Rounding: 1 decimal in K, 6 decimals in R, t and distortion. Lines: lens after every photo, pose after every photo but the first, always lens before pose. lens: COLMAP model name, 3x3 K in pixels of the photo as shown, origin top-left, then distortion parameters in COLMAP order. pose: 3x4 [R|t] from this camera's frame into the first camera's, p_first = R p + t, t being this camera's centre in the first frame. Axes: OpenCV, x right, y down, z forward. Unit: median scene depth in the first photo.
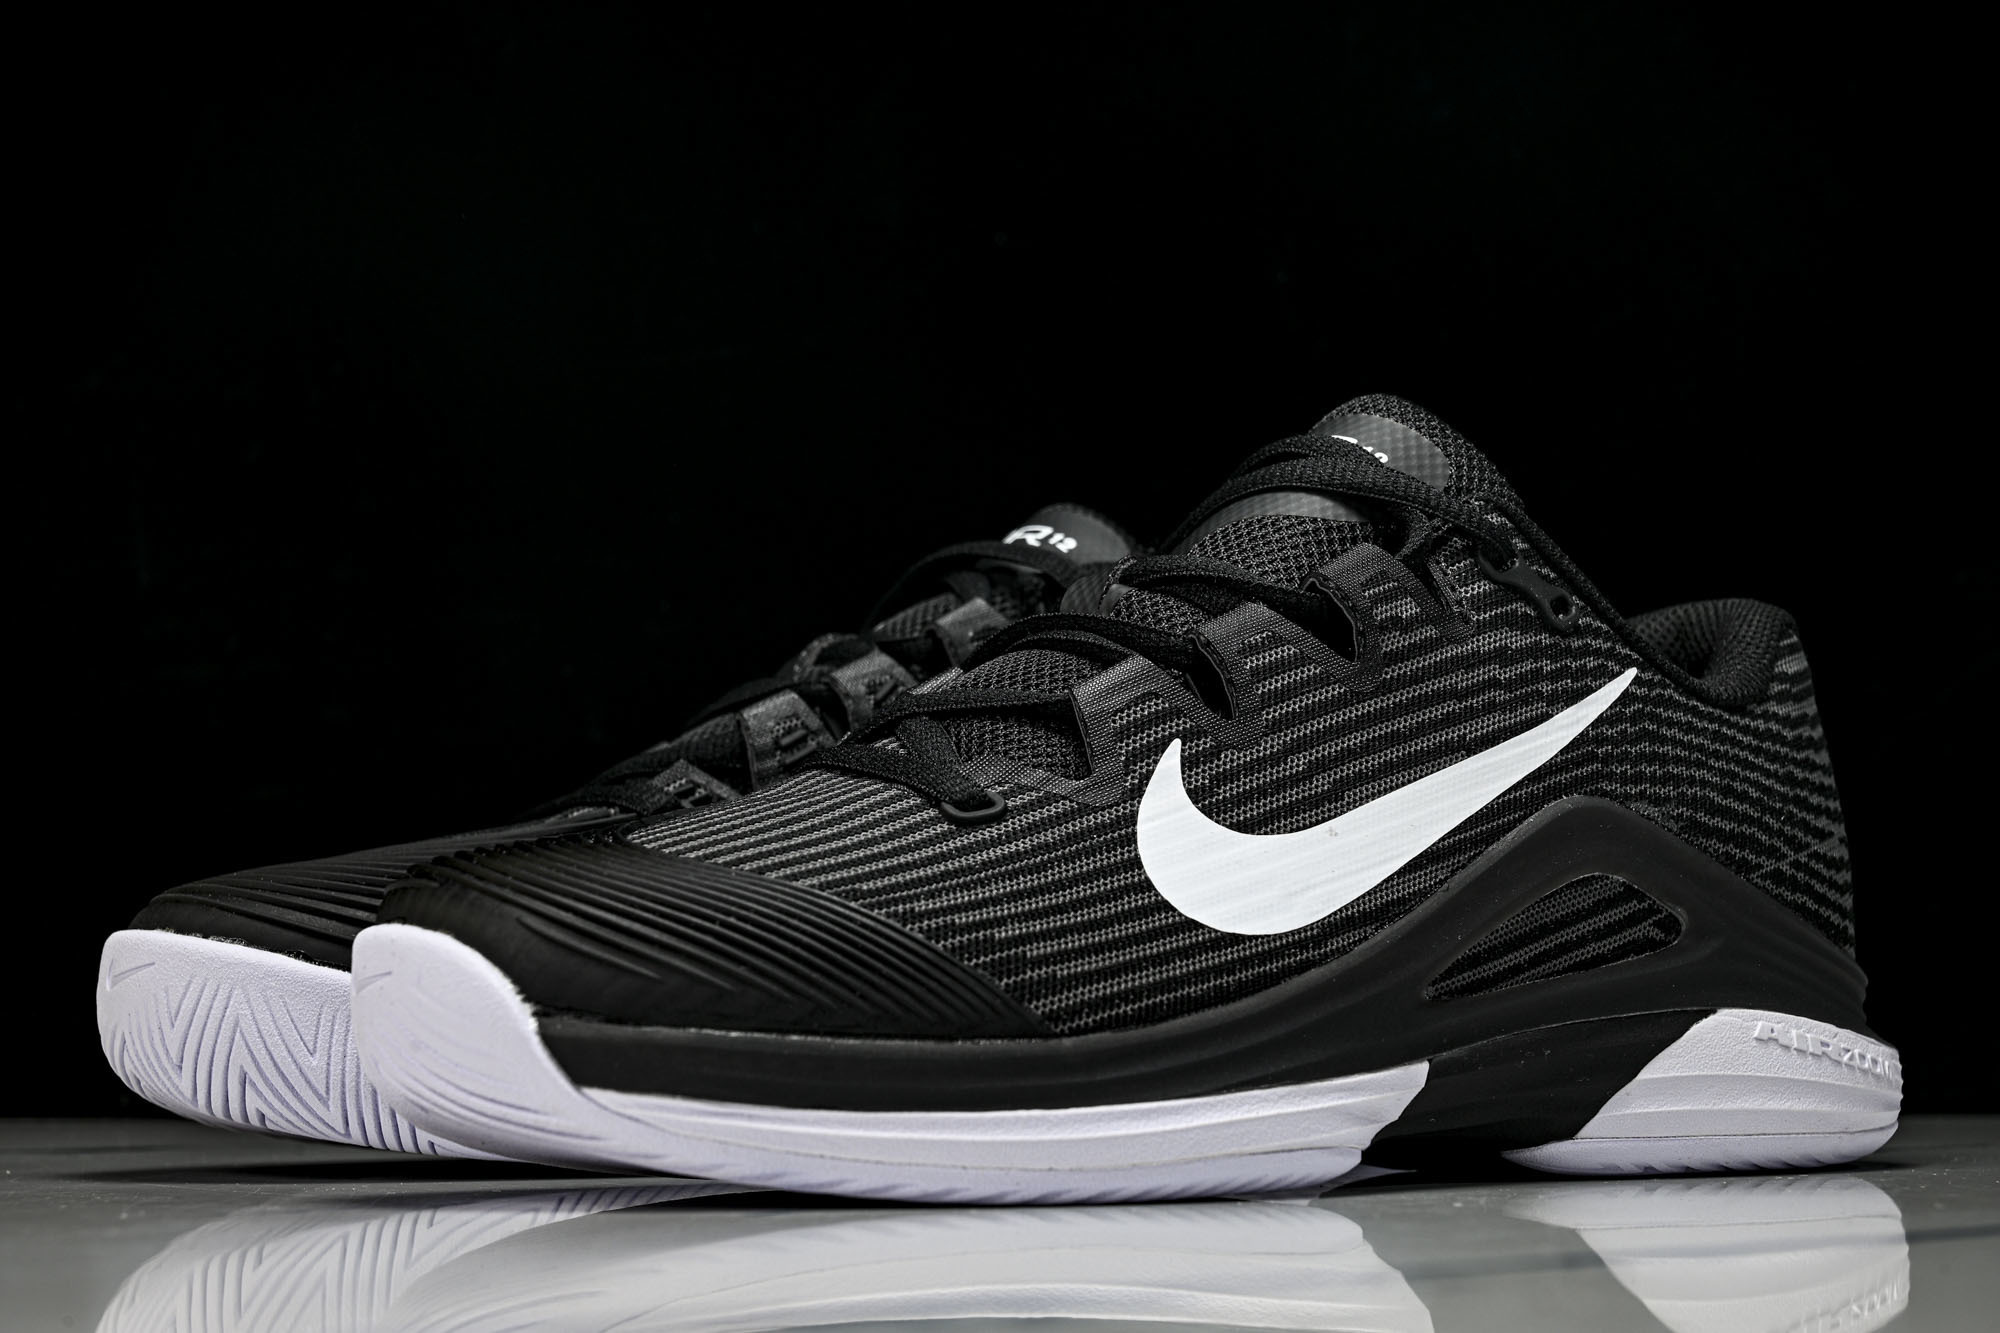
lens RADIAL K [[3383.9, 0, 1000.0], [0, 3383.9, 666.5], [0, 0, 1]] dist [0.025078, 0.177971]
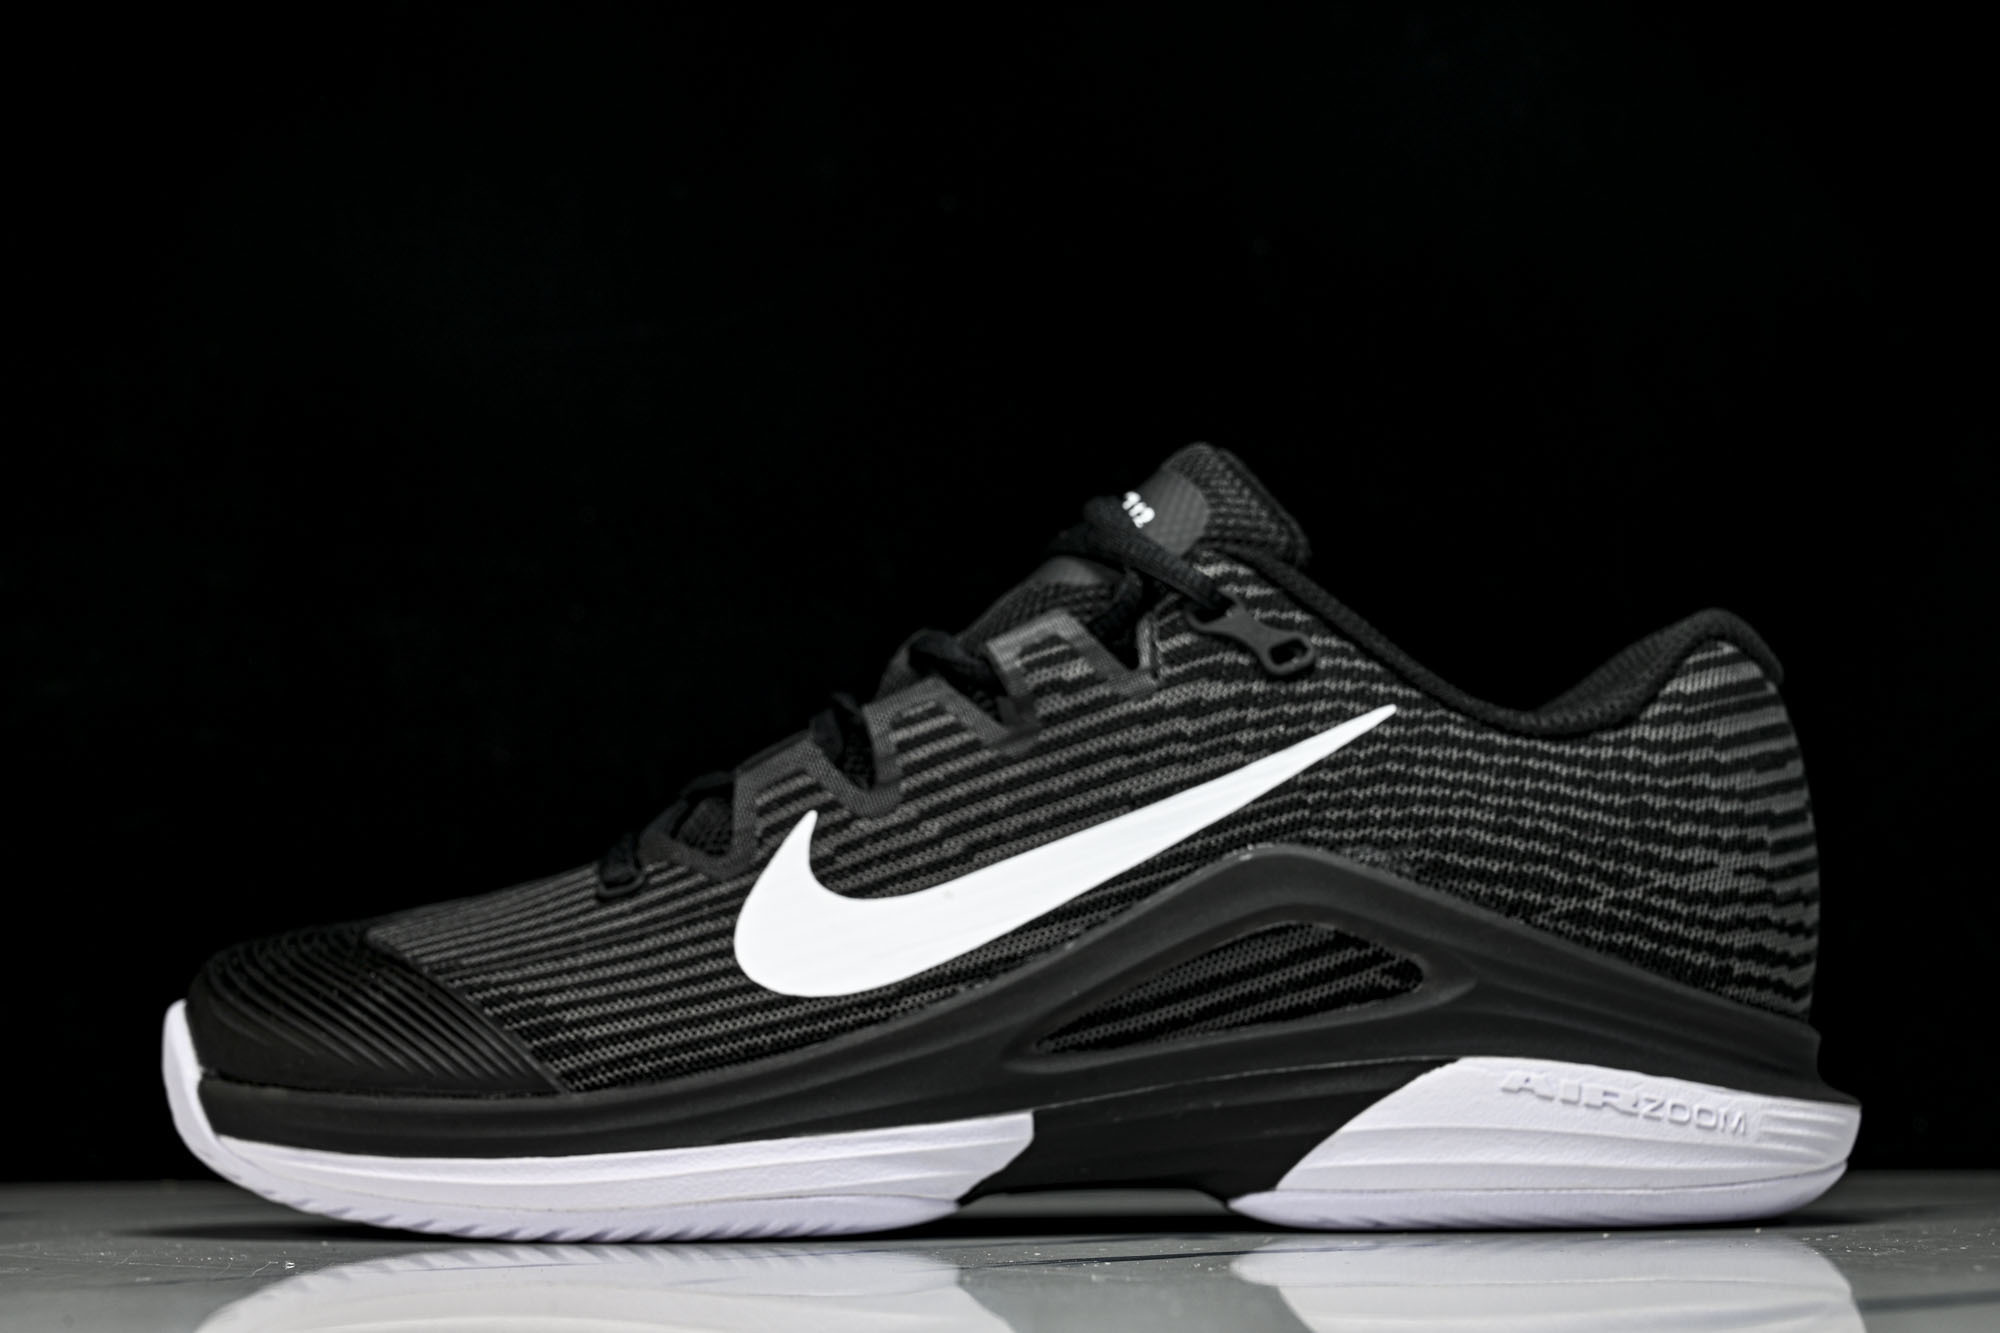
lens RADIAL K [[3961.7, 0, 1000.0], [0, 3961.7, 666.5], [0, 0, 1]] dist [0.068851, -0.154293]
pose [[0.819167, -0.058919, -0.570520, 0.774818], [0.067100, 0.997724, -0.006694, -0.011487], [0.569616, -0.032799, 0.821256, 0.003871]]
